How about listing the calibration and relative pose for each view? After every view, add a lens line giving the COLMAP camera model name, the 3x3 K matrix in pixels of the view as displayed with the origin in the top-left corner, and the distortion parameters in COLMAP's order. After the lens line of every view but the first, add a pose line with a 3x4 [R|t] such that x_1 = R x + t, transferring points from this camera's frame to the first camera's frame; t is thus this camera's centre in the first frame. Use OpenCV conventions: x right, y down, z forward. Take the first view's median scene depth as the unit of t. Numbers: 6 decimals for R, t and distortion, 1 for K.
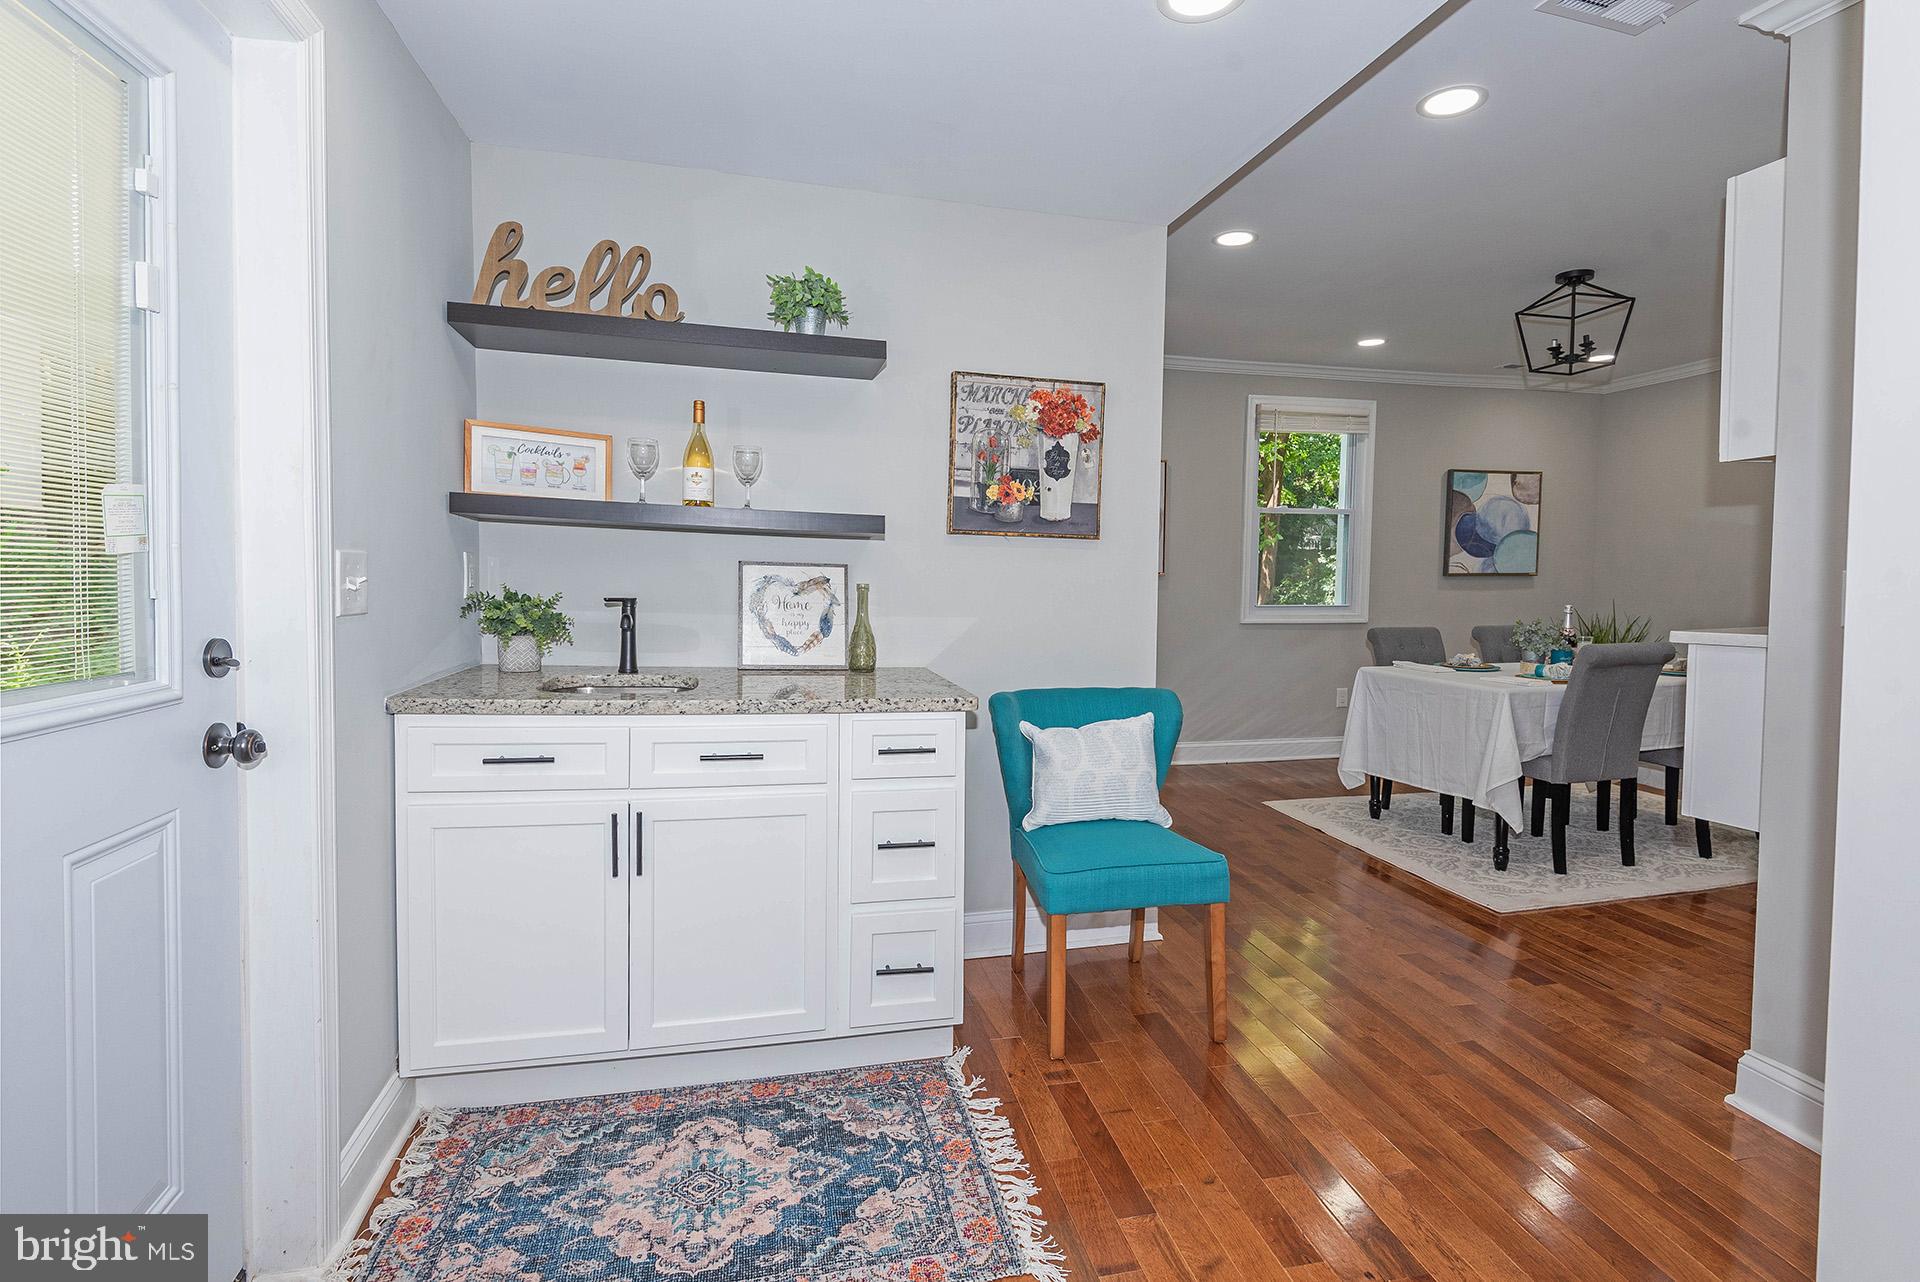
lens RADIAL K [[970.1, 0, 960.0], [0, 970.1, 641.0], [0, 0, 1]] dist [0.012767, 0.000110]
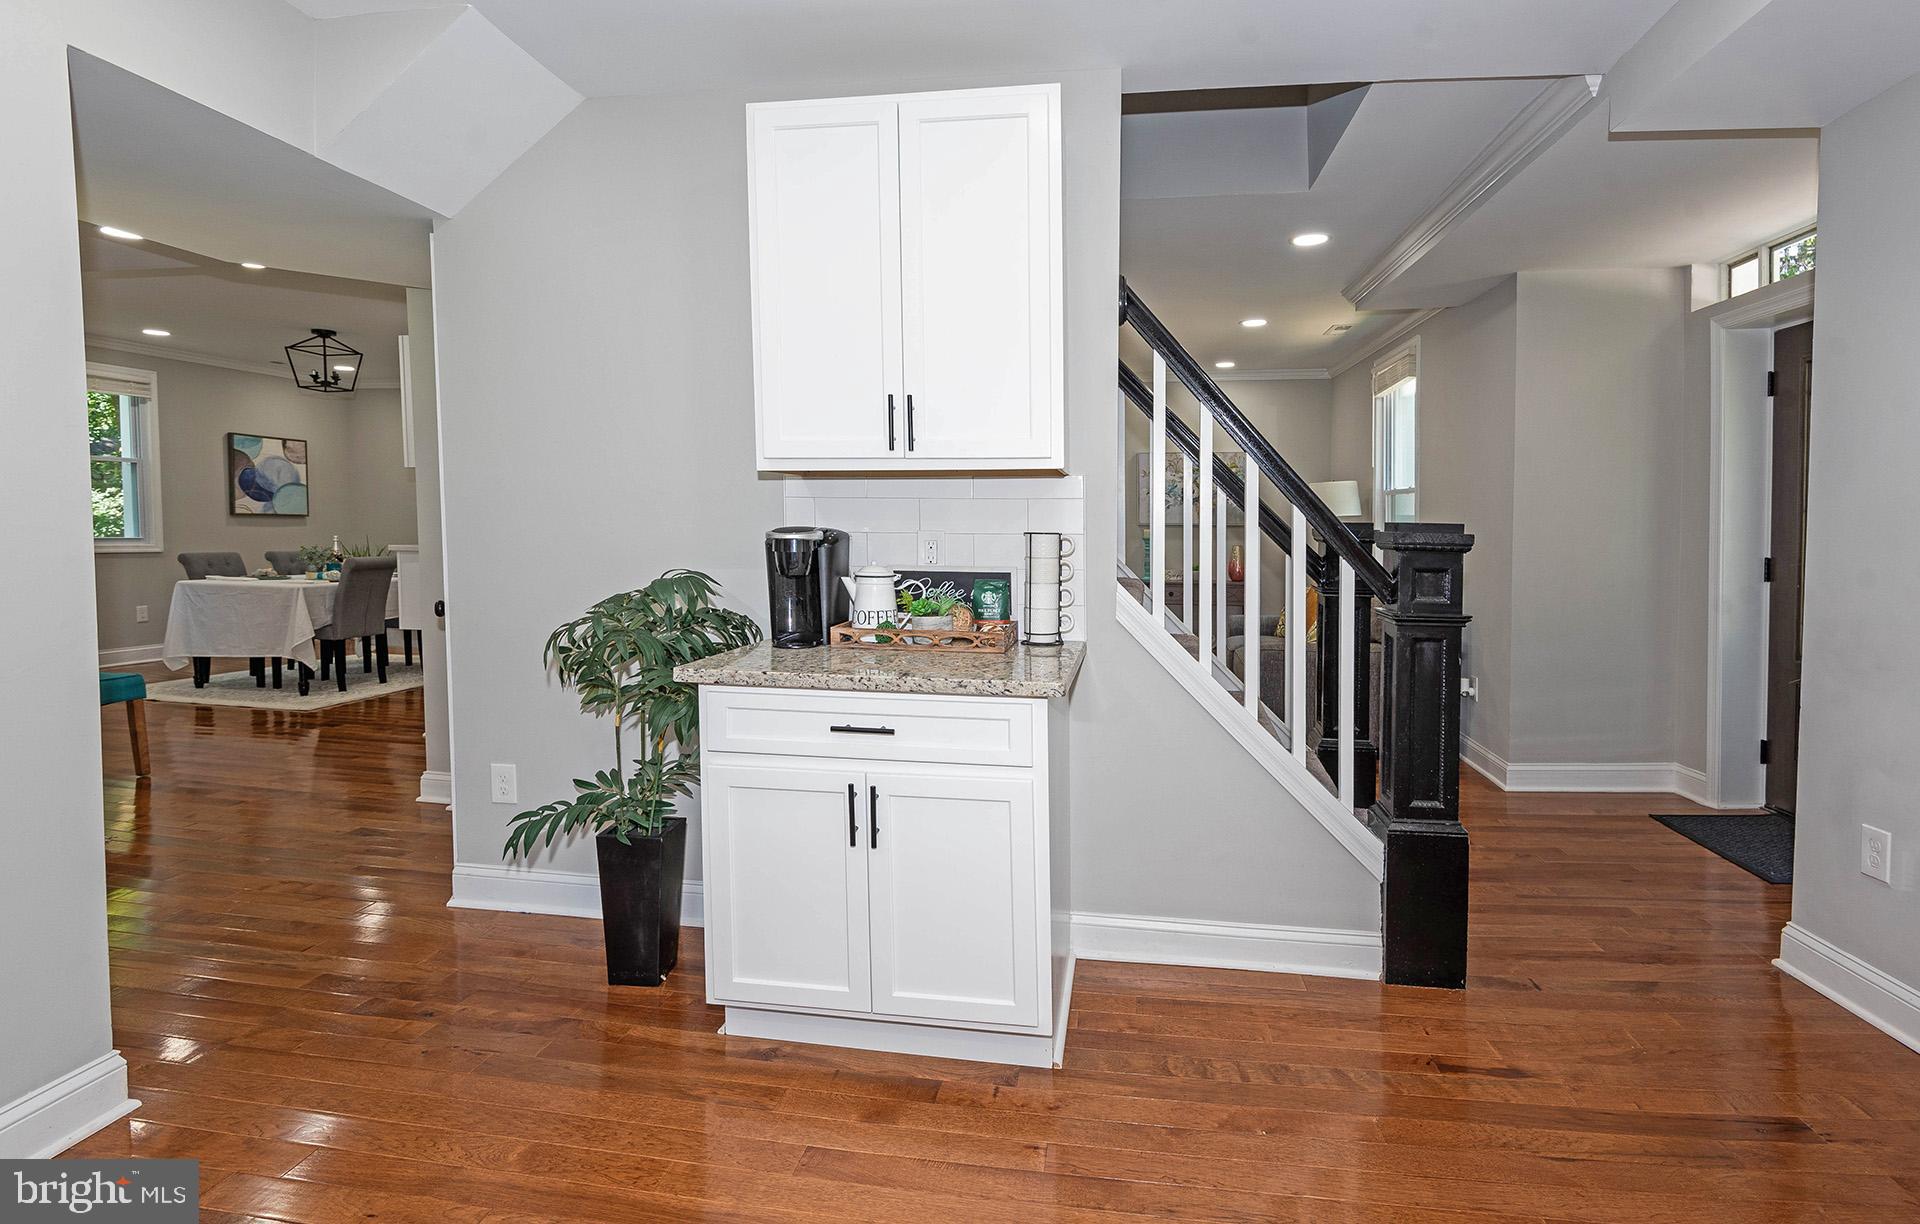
lens RADIAL K [[886.2, 0, 1033.9], [0, 886.2, 584.4], [0, 0, 1]] dist [-0.002240, 0.000544]
pose [[0.337047, -0.051957, 0.940053, -0.291783], [0.044971, 0.998225, 0.039048, 0.031157], [-0.940413, 0.029114, 0.338785, -0.460380]]
